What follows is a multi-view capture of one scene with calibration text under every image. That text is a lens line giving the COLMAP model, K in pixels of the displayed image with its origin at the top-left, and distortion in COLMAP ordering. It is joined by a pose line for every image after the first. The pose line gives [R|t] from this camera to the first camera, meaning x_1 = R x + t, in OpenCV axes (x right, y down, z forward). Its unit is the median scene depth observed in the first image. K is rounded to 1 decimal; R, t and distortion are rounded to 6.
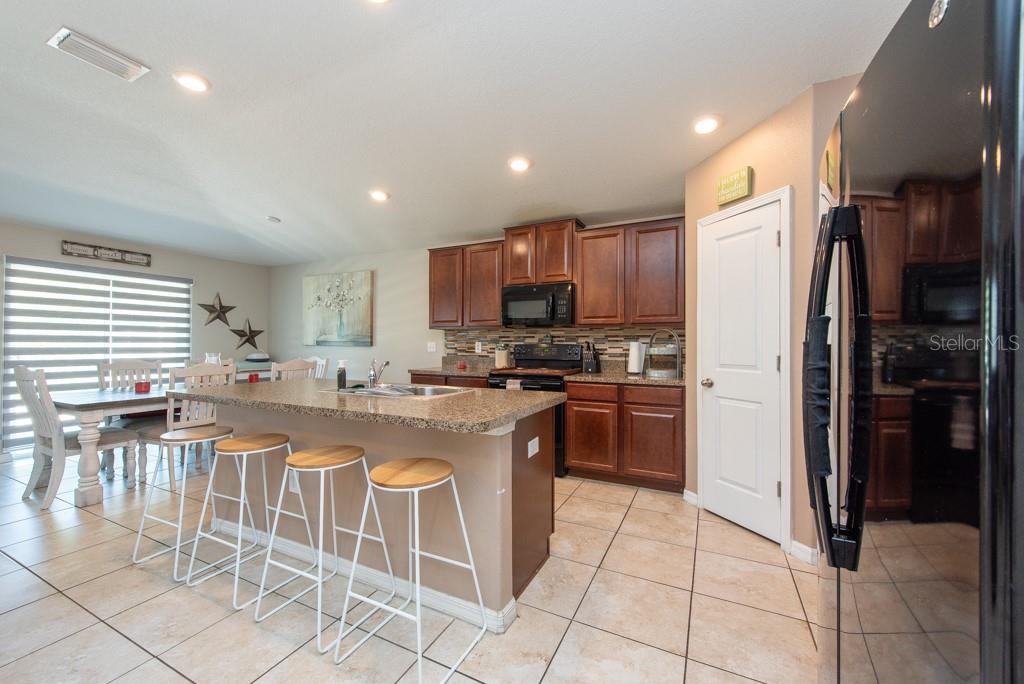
lens RADIAL K [[401.2, 0, 511.0], [0, 401.2, 345.0], [0, 0, 1]] dist [0.017869, -0.004540]
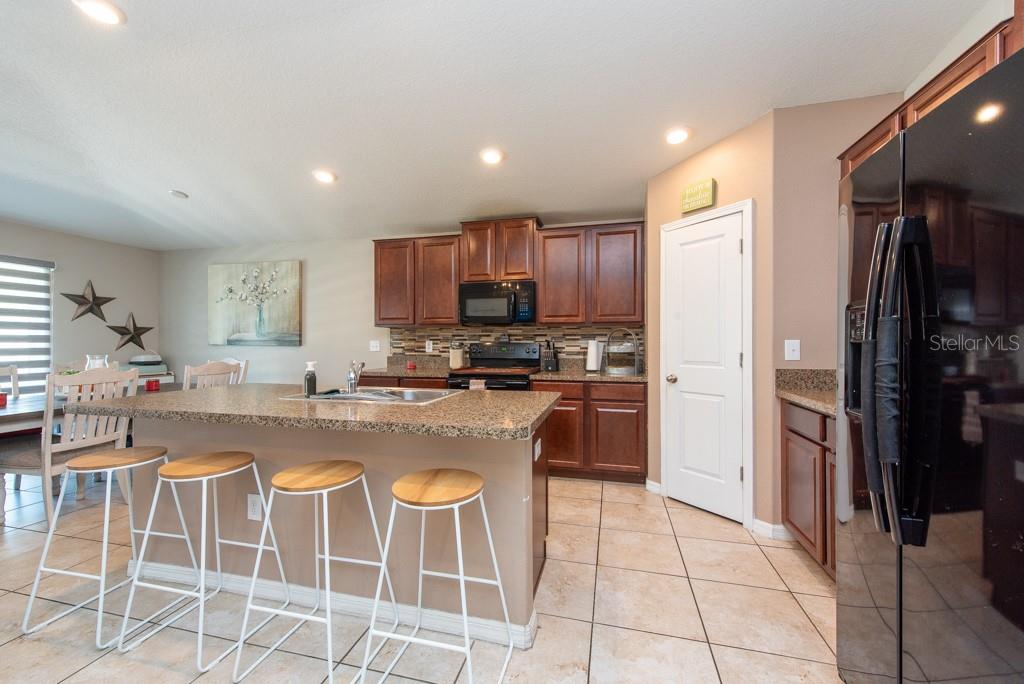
lens RADIAL K [[401.2, 0, 511.0], [0, 401.2, 345.0], [0, 0, 1]] dist [0.017869, -0.004540]
pose [[0.976907, -0.003969, 0.213628, -0.100561], [0.003155, 0.999986, 0.004152, -0.000671], [-0.213642, -0.003383, 0.976906, 0.032332]]
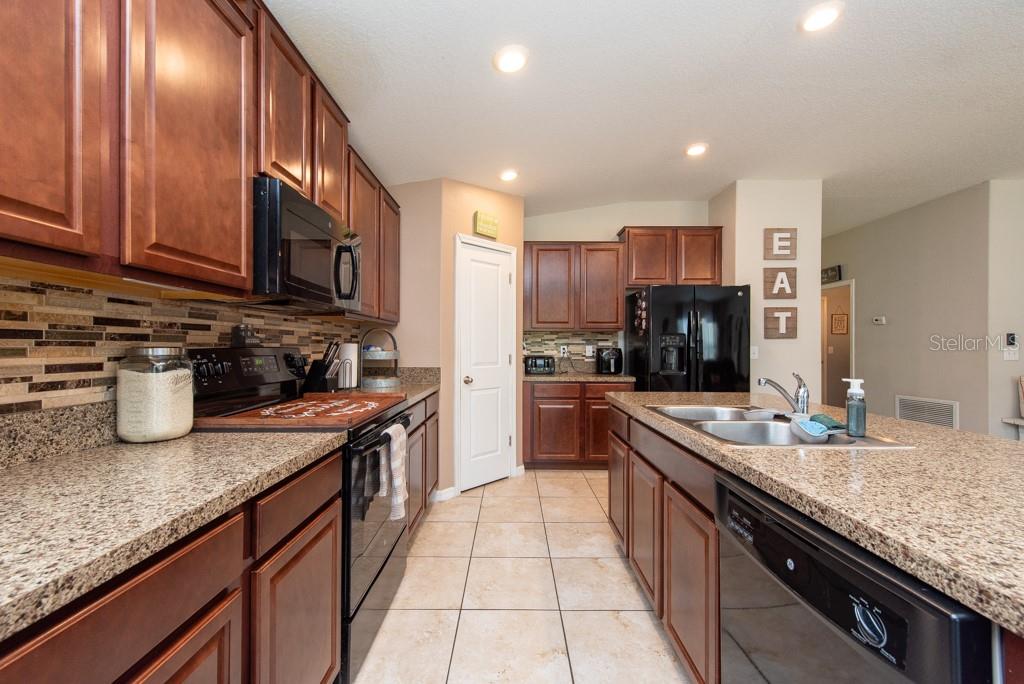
lens RADIAL K [[401.7, 0, 507.0], [0, 401.7, 345.5], [0, 0, 1]] dist [0.015719, -0.005275]
pose [[-0.442227, -0.001585, 0.896902, -0.383985], [-0.001684, 0.999998, 0.000937, -0.004860], [-0.896902, -0.001096, -0.442229, 0.910334]]
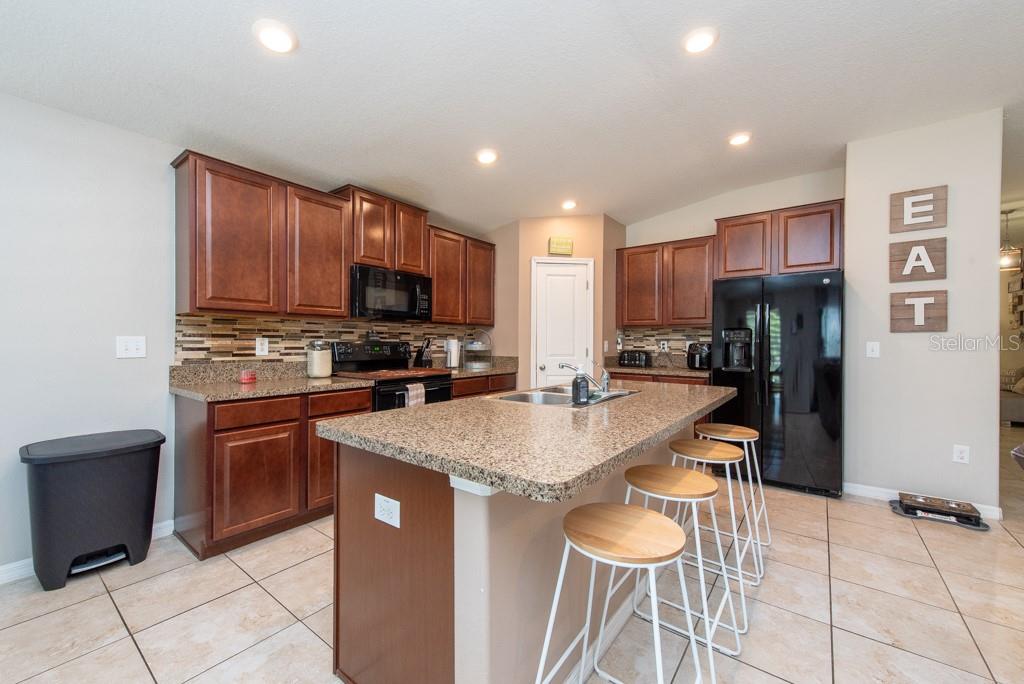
lens RADIAL K [[402.2, 0, 511.2], [0, 402.2, 343.1], [0, 0, 1]] dist [0.015403, -0.004588]
pose [[0.186289, -0.004693, 0.982484, -0.658278], [-0.001355, 0.999986, 0.005034, -0.003289], [-0.982494, -0.002270, 0.186280, 0.539142]]
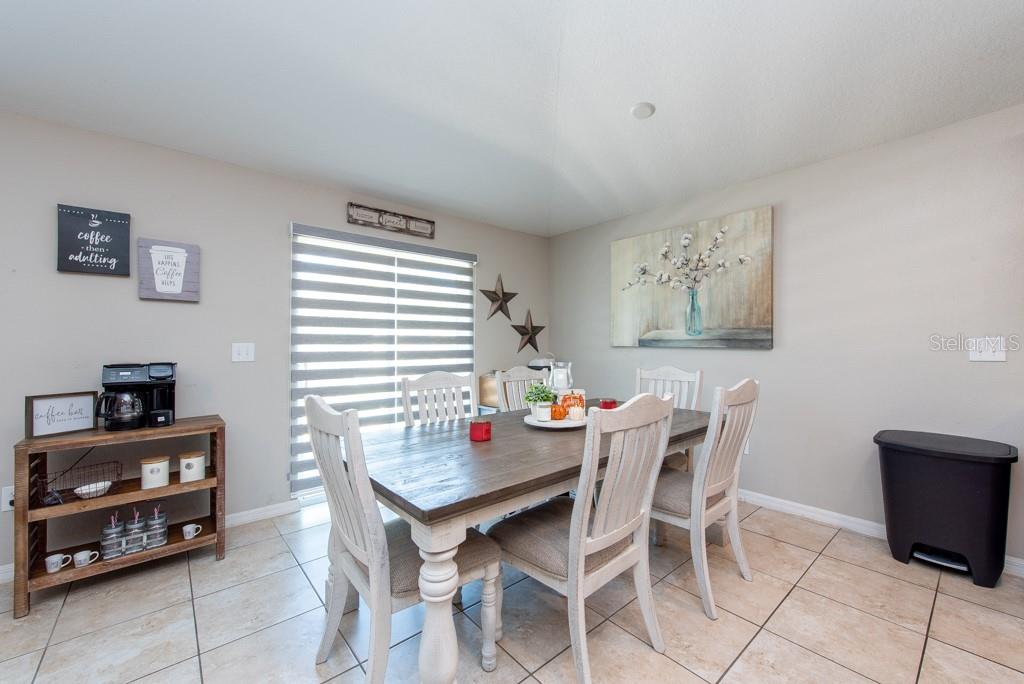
lens RADIAL K [[409.3, 0, 514.2], [0, 409.3, 341.0], [0, 0, 1]] dist [0.021654, -0.006212]
pose [[0.922062, -0.009636, -0.386922, -0.555878], [0.005469, 0.999915, -0.011868, -0.001711], [0.387003, 0.008827, 0.922036, 0.448293]]
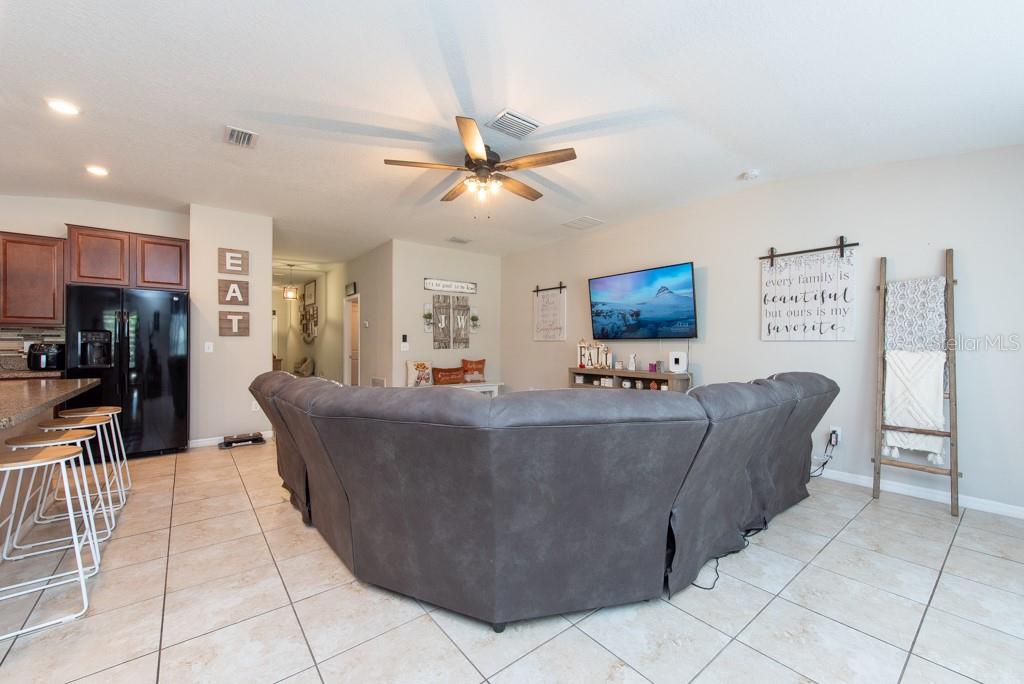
lens RADIAL K [[403.8, 0, 516.9], [0, 403.8, 344.2], [0, 0, 1]] dist [0.006714, -0.000363]
pose [[-0.912437, -0.003782, 0.409199, -1.022106], [-0.002901, 0.999992, 0.002775, -0.003247], [-0.409206, 0.001345, -0.912441, 0.692593]]
